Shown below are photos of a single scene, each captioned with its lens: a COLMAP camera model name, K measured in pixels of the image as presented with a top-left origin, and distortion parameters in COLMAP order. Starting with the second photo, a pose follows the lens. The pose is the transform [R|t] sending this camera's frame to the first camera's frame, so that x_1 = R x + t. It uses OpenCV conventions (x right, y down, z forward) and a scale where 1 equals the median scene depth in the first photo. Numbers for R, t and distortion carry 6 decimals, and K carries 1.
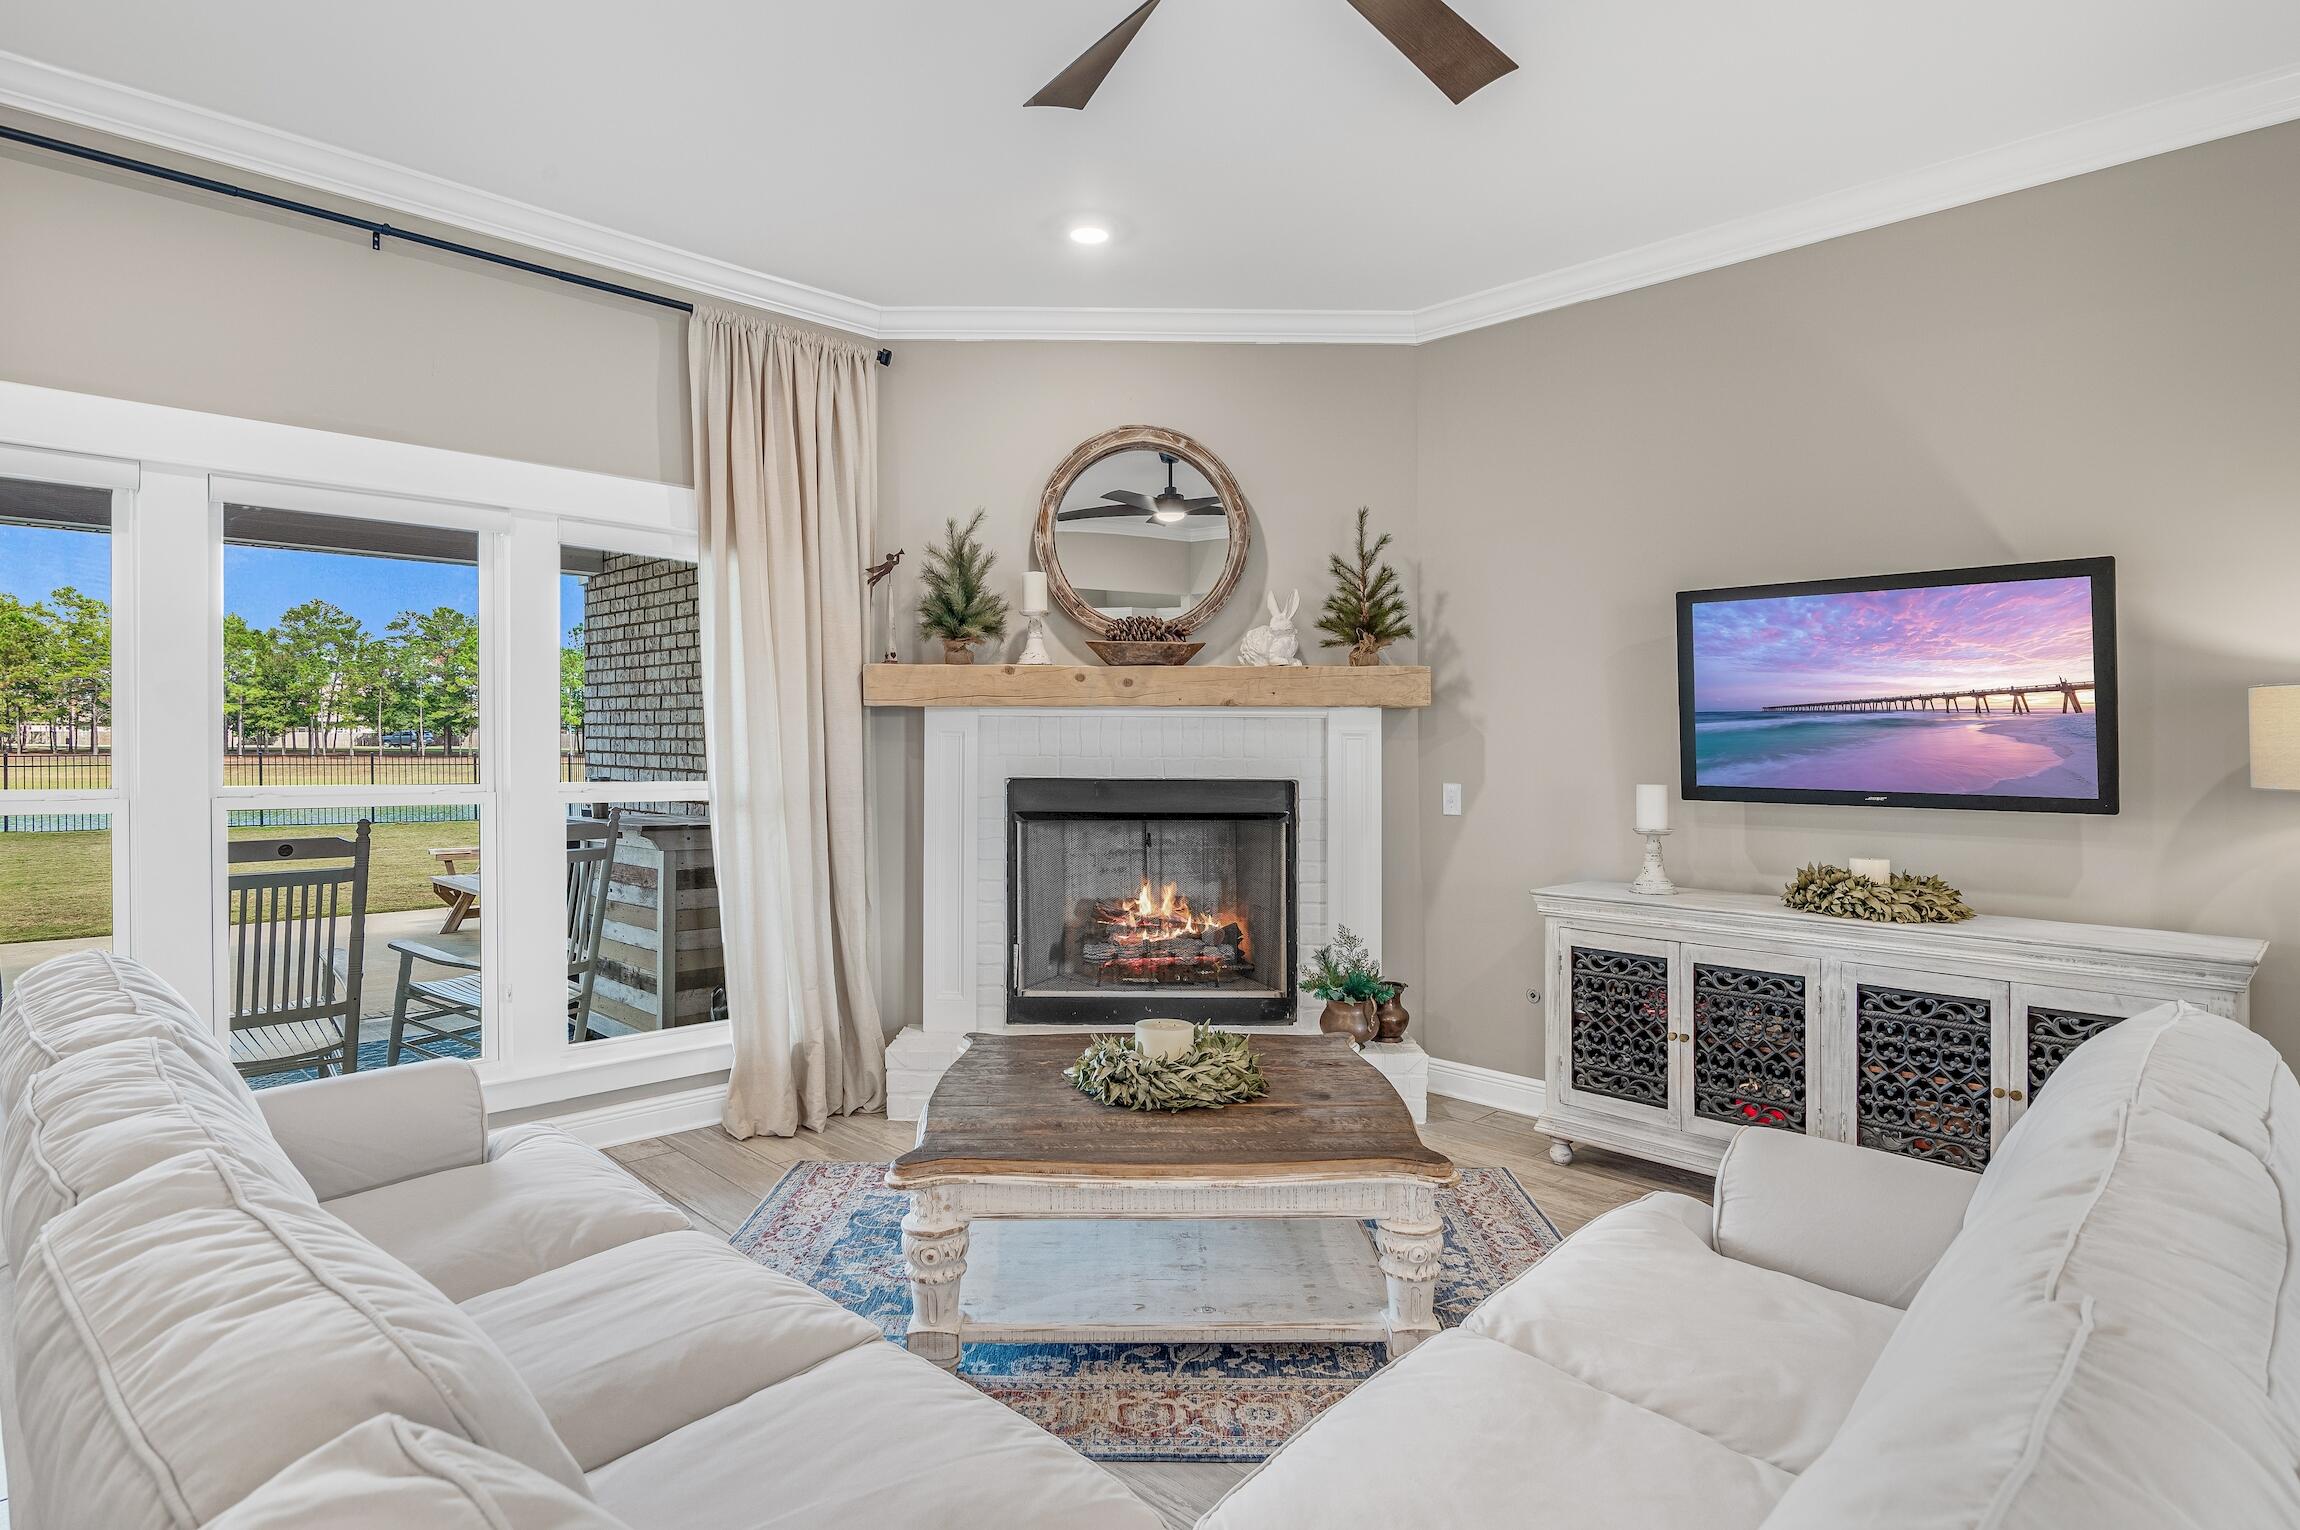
lens RADIAL K [[1226.1, 0, 1132.7], [0, 1226.1, 728.1], [0, 0, 1]] dist [-0.021856, 0.000349]
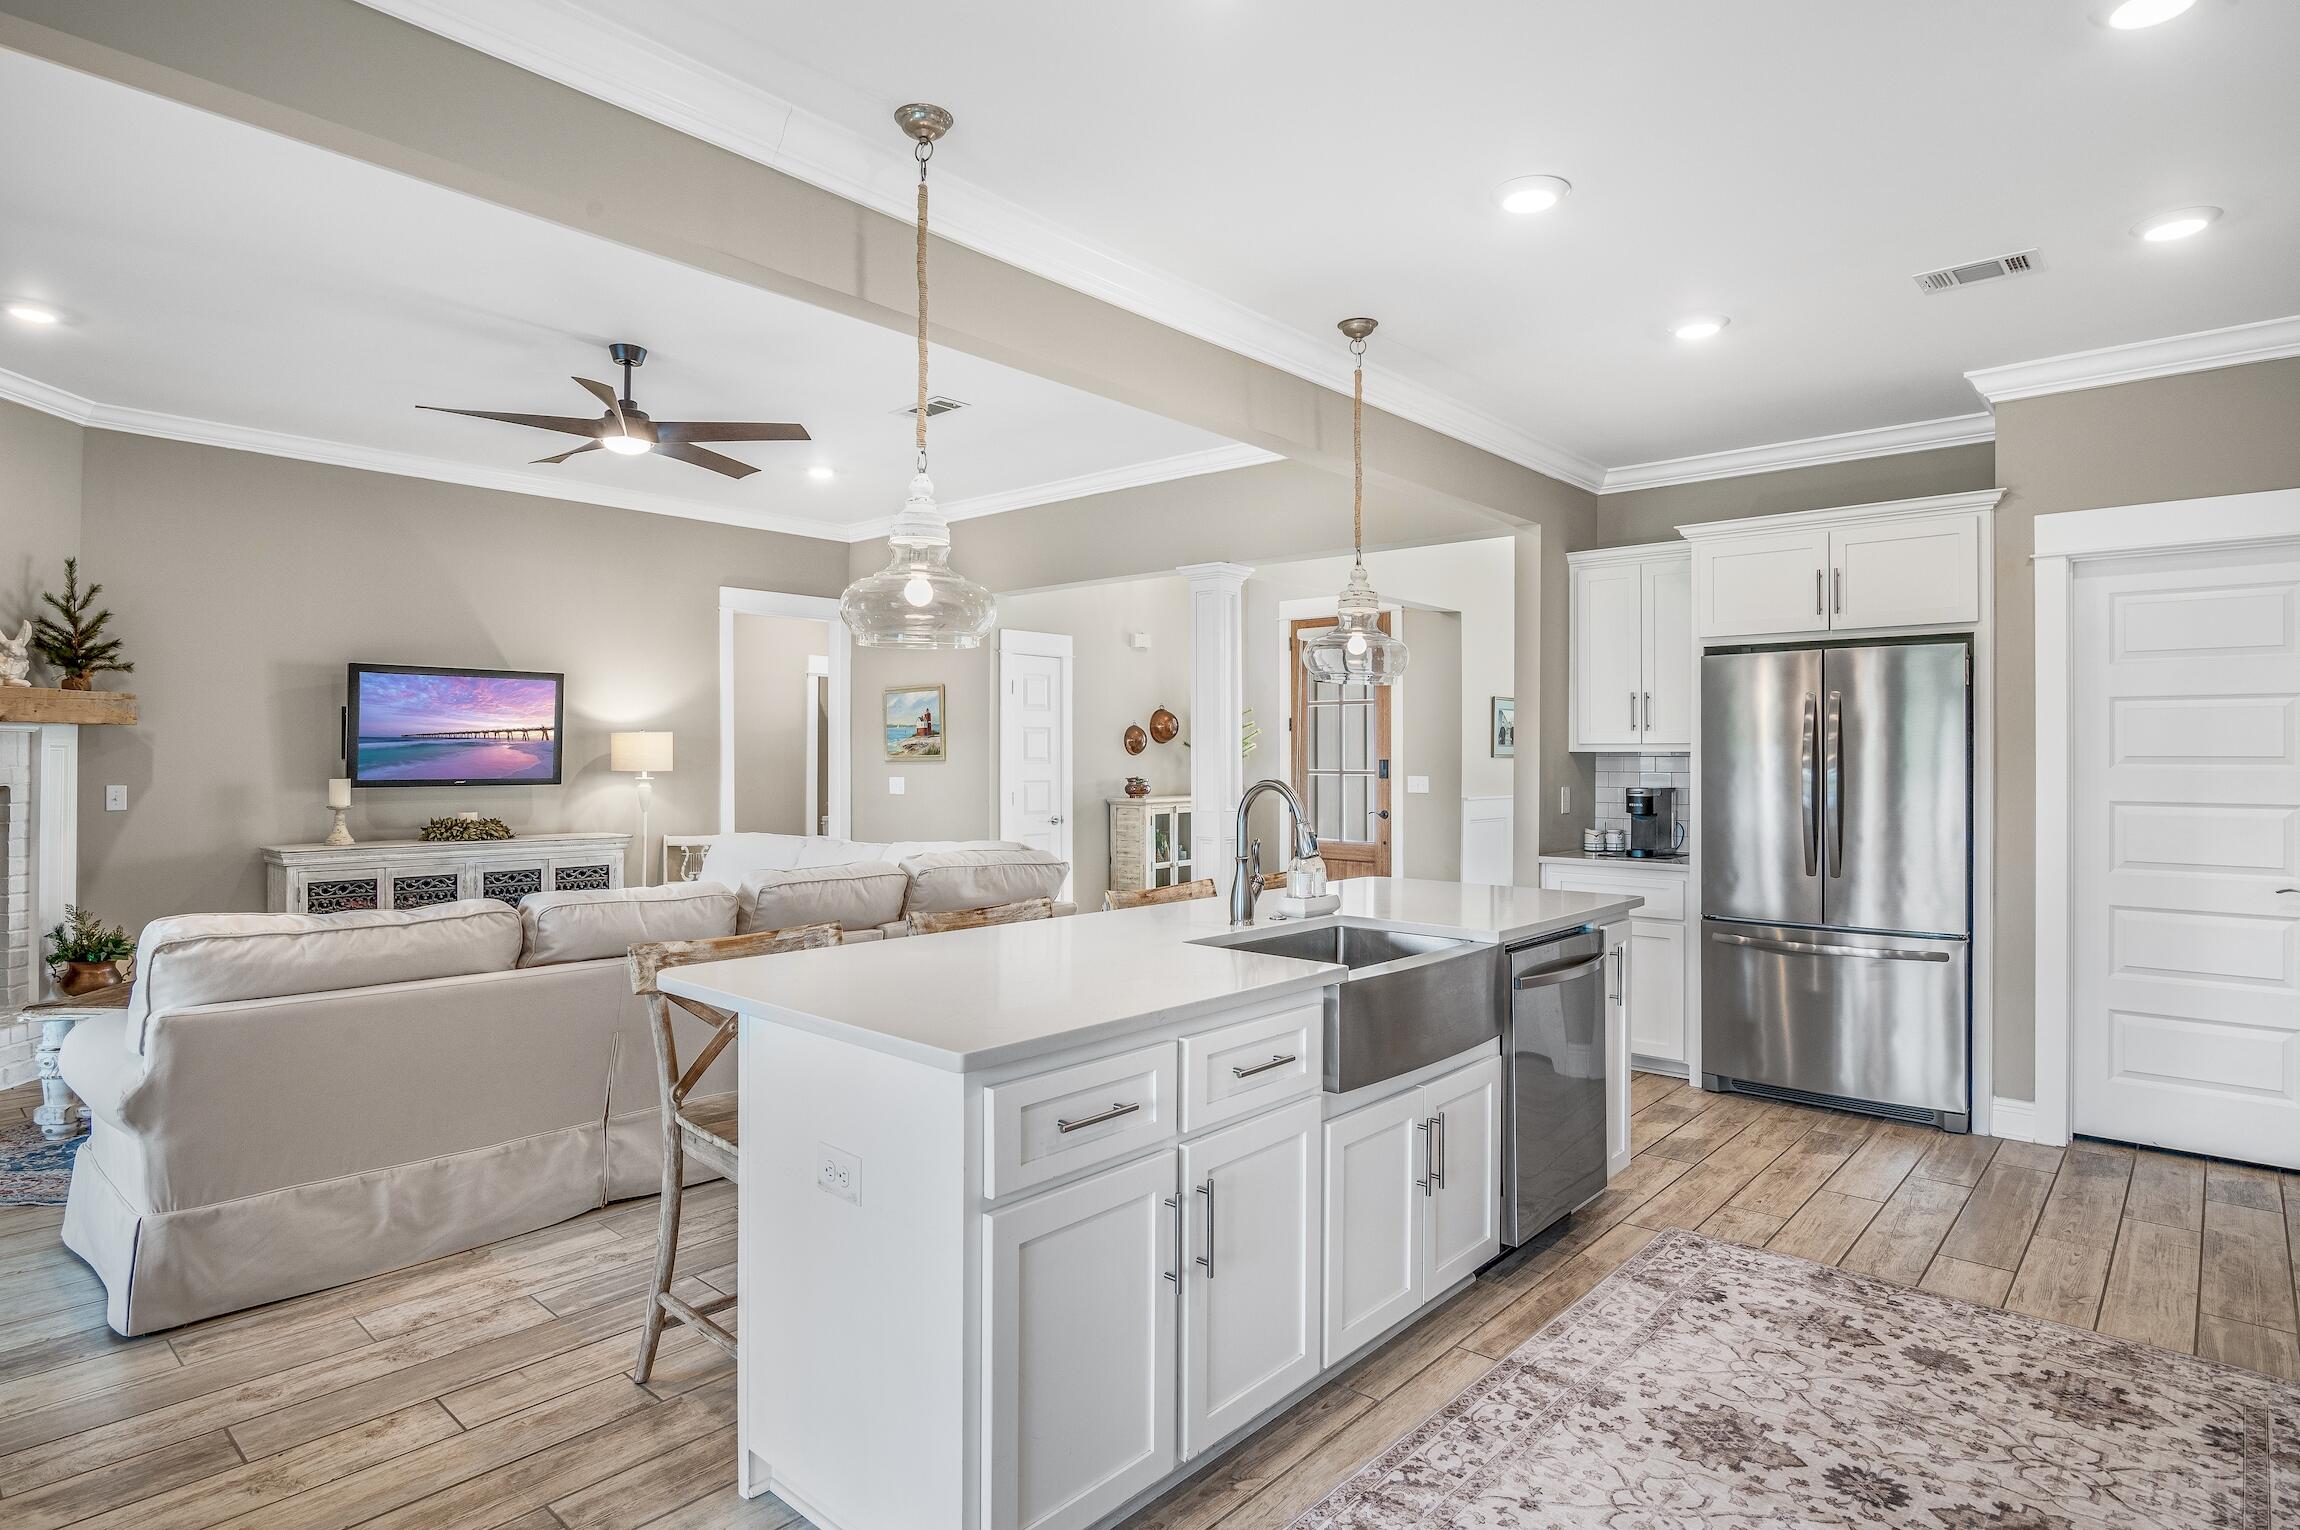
lens RADIAL K [[1211.9, 0, 1146.1], [0, 1211.9, 765.2], [0, 0, 1]] dist [-0.024240, 0.001037]
pose [[-0.069277, -0.012806, 0.997515, -1.079910], [-0.017160, 0.999785, 0.011643, -0.008654], [-0.997450, -0.016311, -0.069482, 0.026974]]
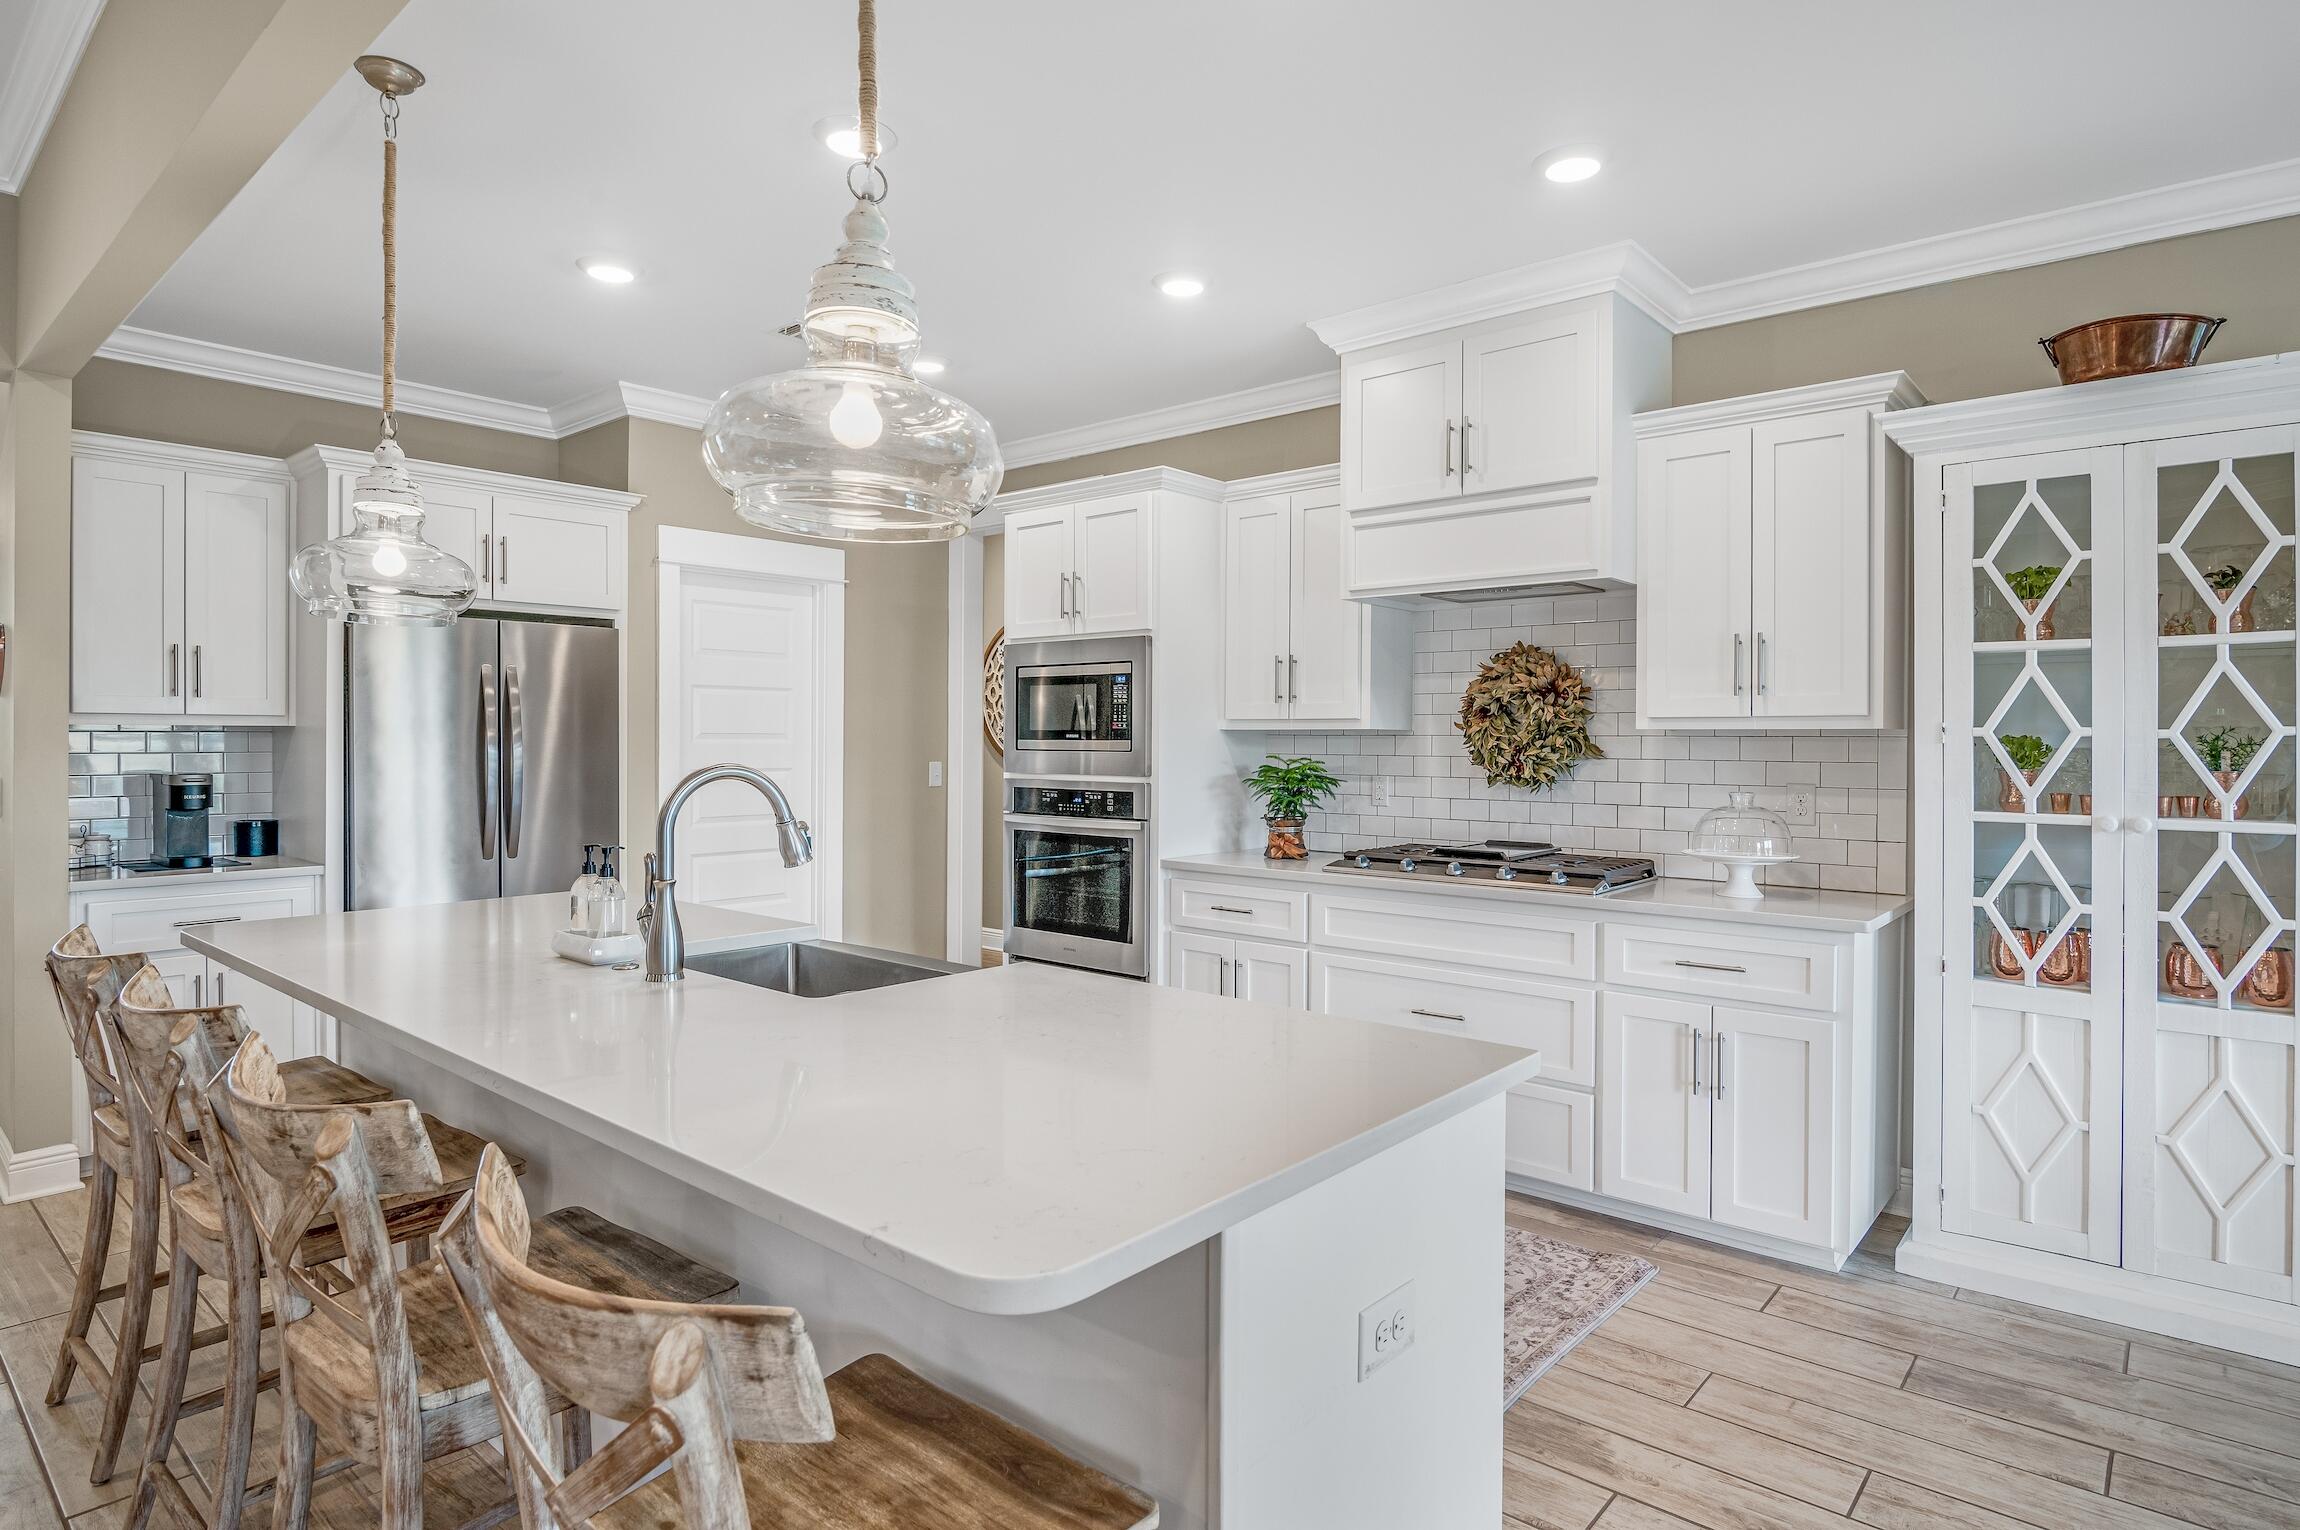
lens RADIAL K [[1211.9, 0, 1165.2], [0, 1211.9, 755.7], [0, 0, 1]] dist [-0.024240, 0.001037]
pose [[-0.995113, -0.006364, -0.098533, -0.553801], [-0.006511, 0.999978, 0.001169, -0.000063], [0.098523, 0.001805, -0.995133, 0.395593]]
